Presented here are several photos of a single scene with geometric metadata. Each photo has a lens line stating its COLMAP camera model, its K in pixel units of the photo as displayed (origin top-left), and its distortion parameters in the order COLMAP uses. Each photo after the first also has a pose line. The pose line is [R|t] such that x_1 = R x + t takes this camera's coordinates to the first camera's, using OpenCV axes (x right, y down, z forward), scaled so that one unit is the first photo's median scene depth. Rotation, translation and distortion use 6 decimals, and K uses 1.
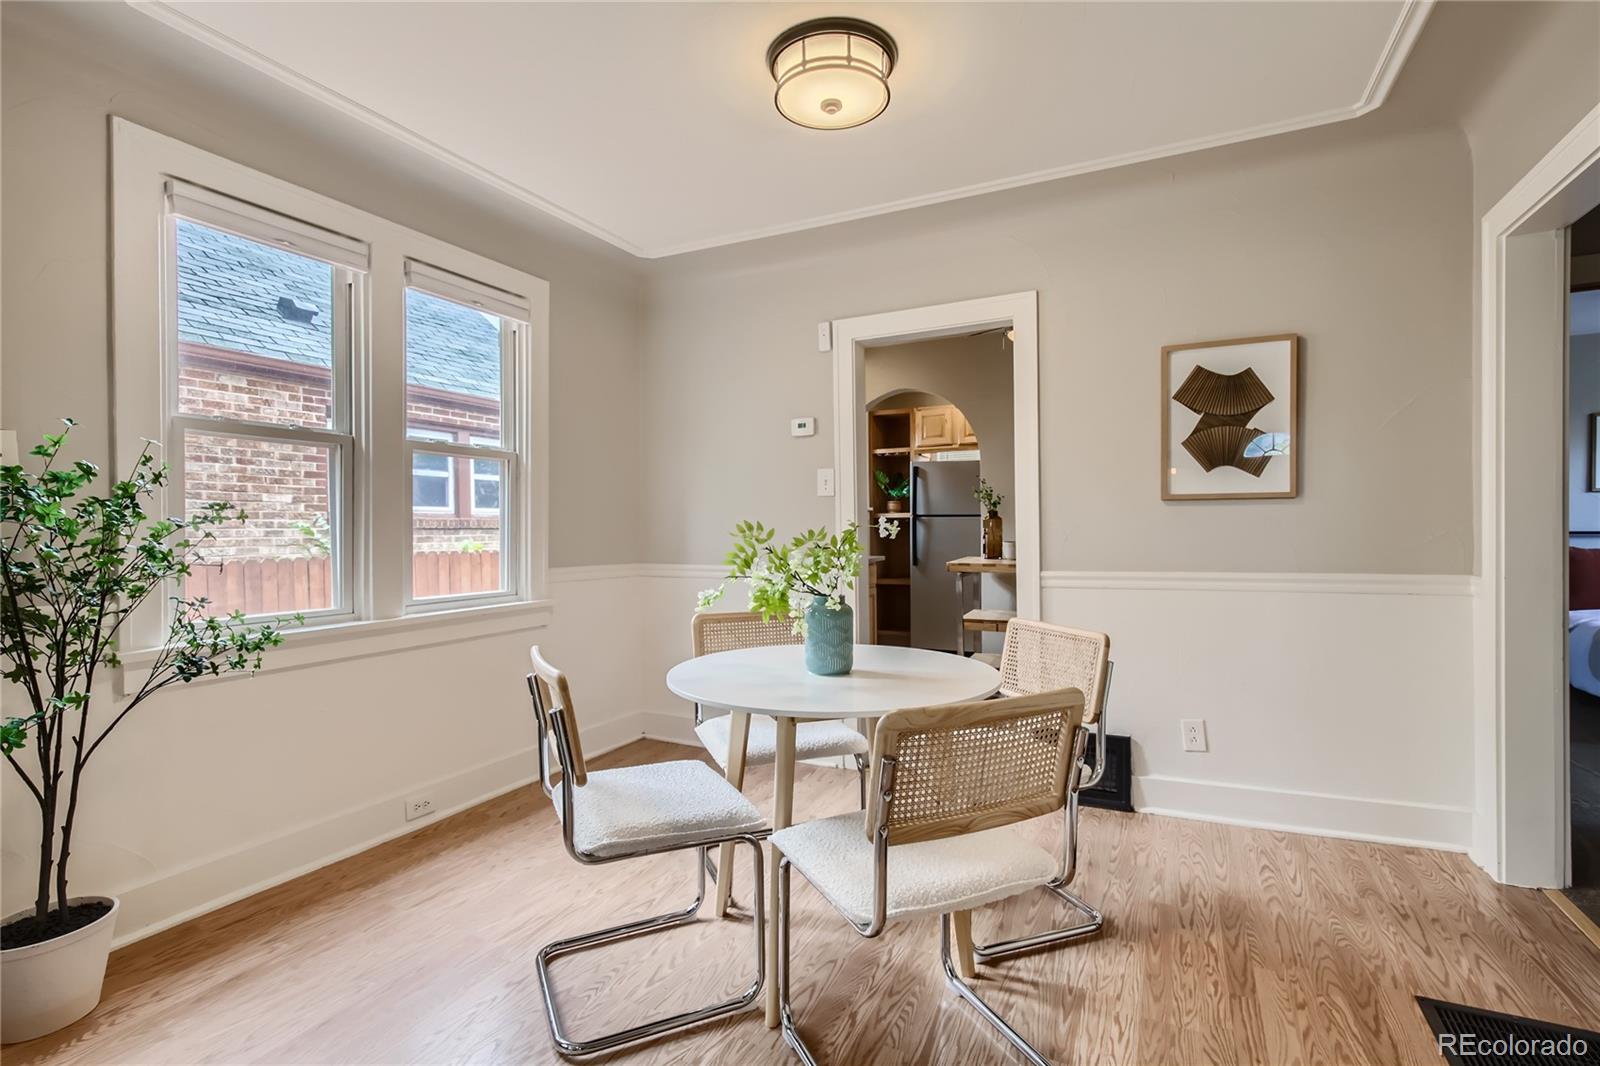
lens RADIAL K [[747.7, 0, 805.8], [0, 747.7, 540.2], [0, 0, 1]] dist [0.001137, 0.000230]
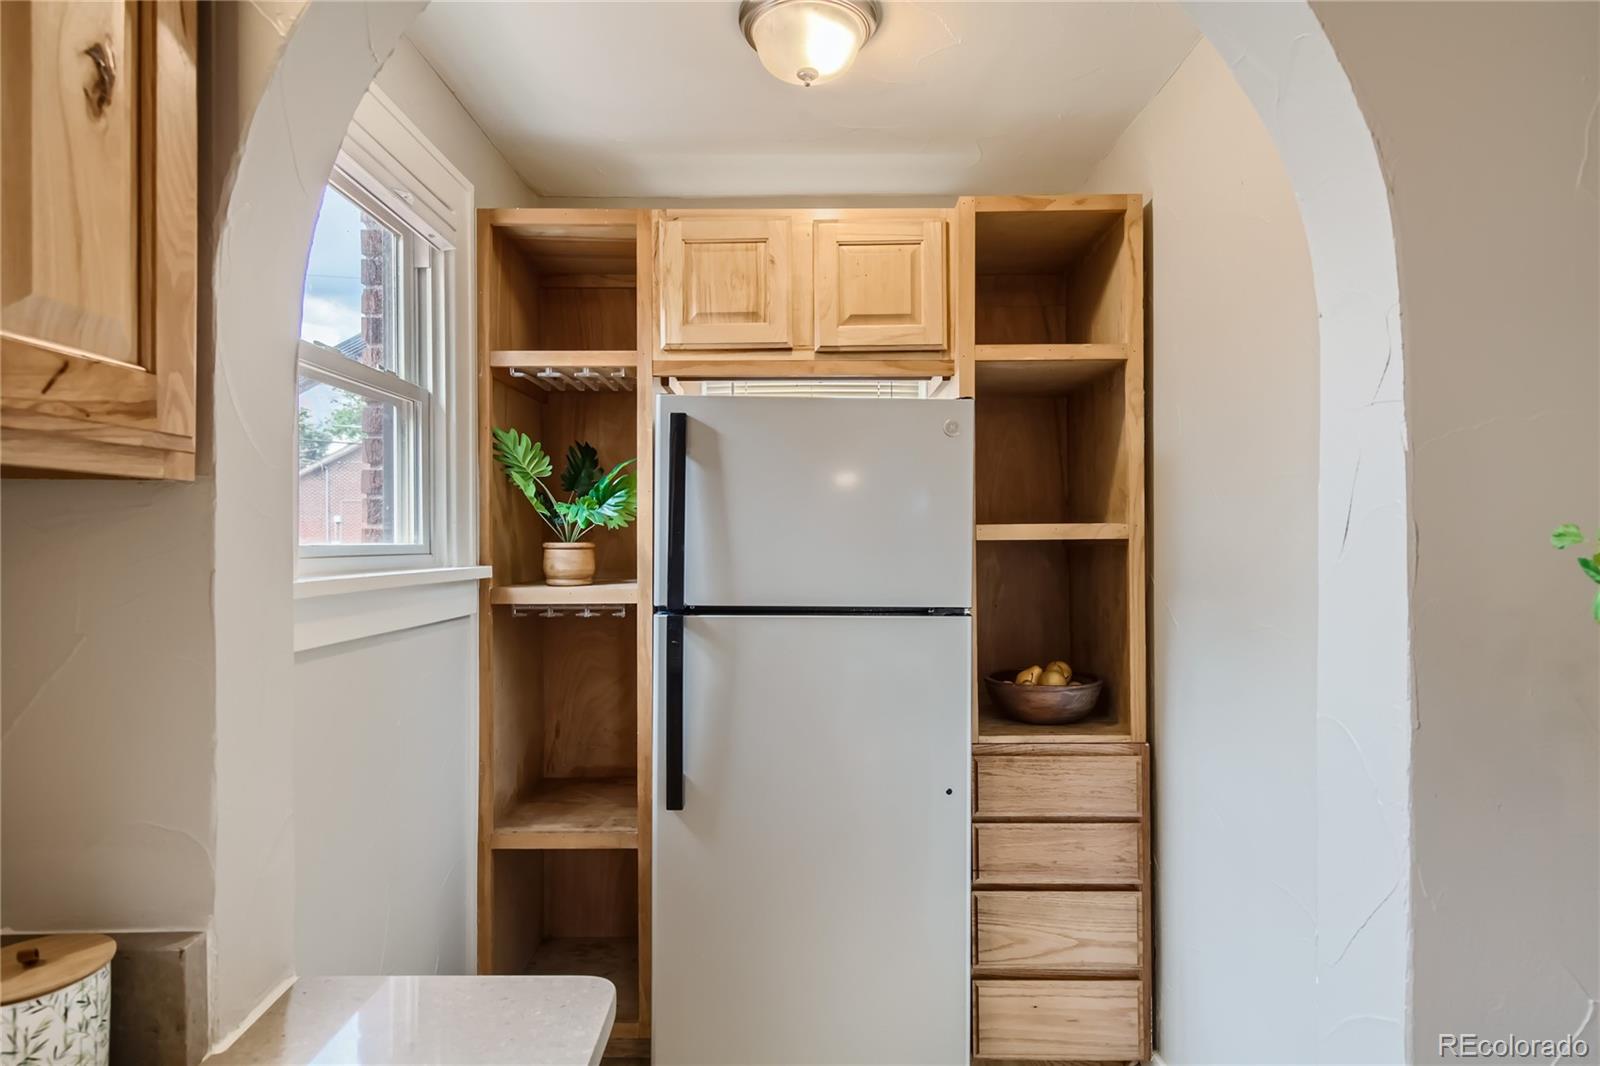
lens RADIAL K [[858.0, 0, 800.0], [0, 858.0, 533.0], [0, 0, 1]] dist [0.003398, 0.000514]
pose [[0.893514, 0.004750, 0.449011, 0.052187], [0.003971, 0.999821, -0.018478, -0.051143], [-0.449019, 0.018293, 0.893335, 0.697236]]
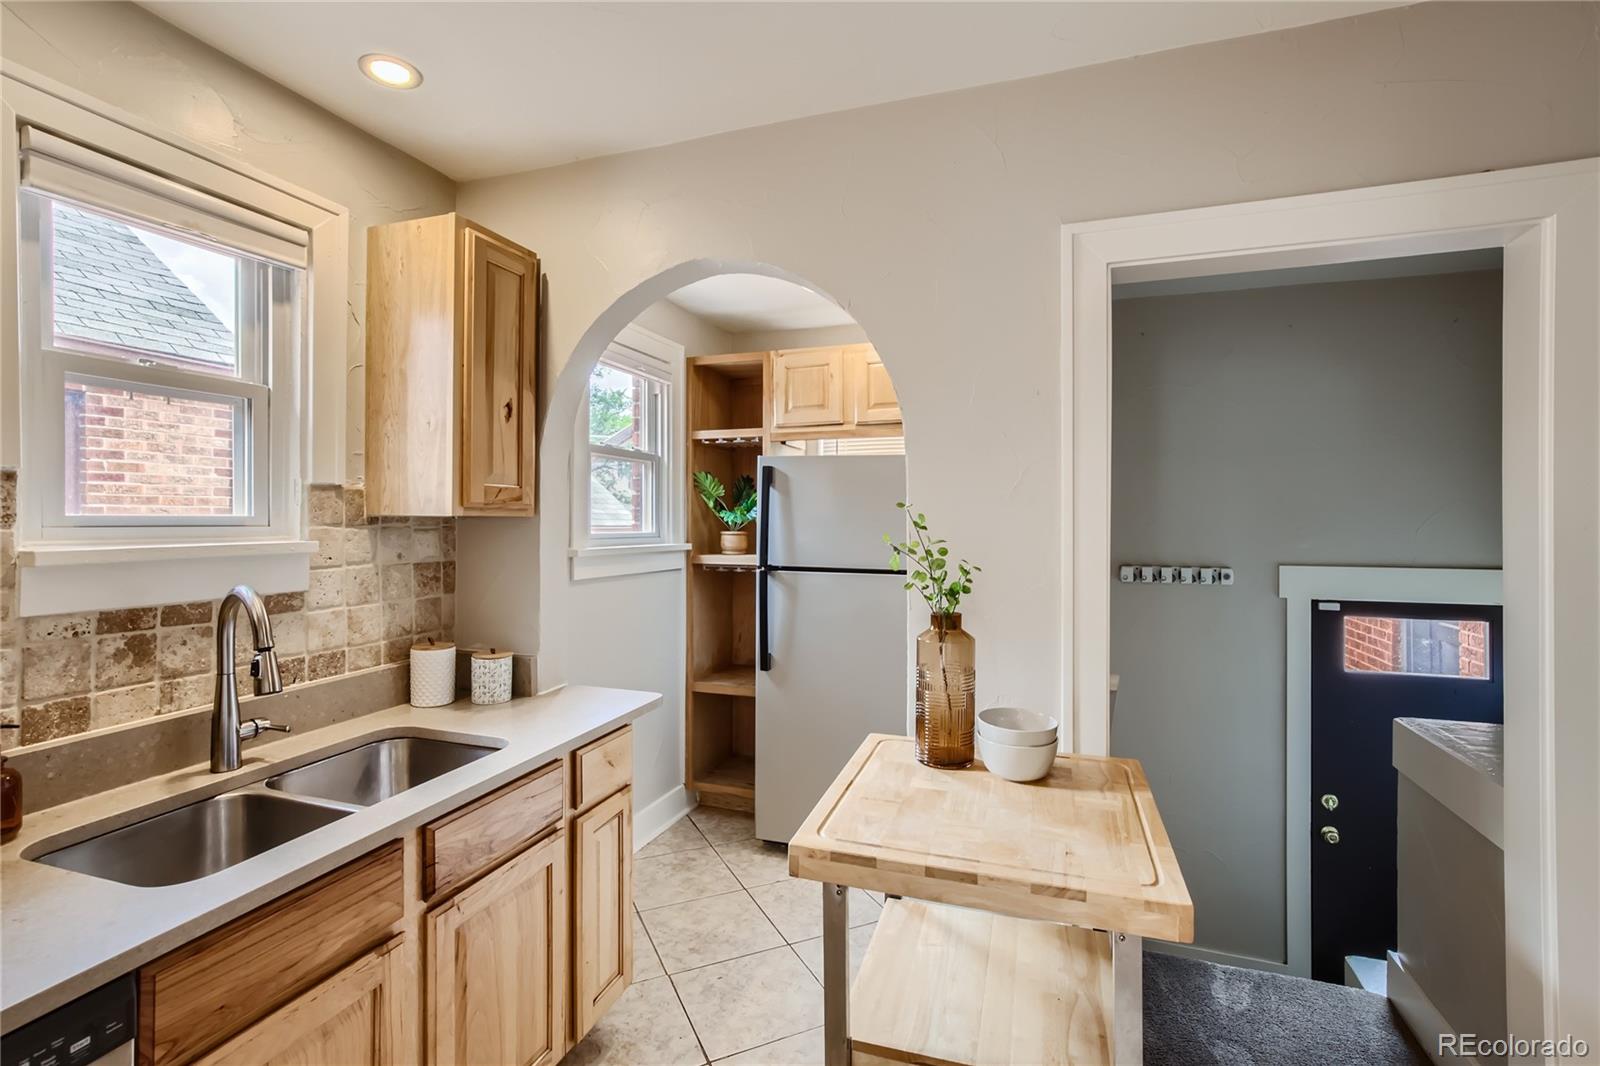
lens RADIAL K [[732.6, 0, 799.5], [0, 732.6, 515.6], [0, 0, 1]] dist [0.000232, 0.000058]
pose [[0.993694, 0.007713, 0.111863, 0.110277], [-0.005571, 0.999795, -0.019454, -0.055284], [-0.111990, 0.018708, 0.993533, 0.506424]]
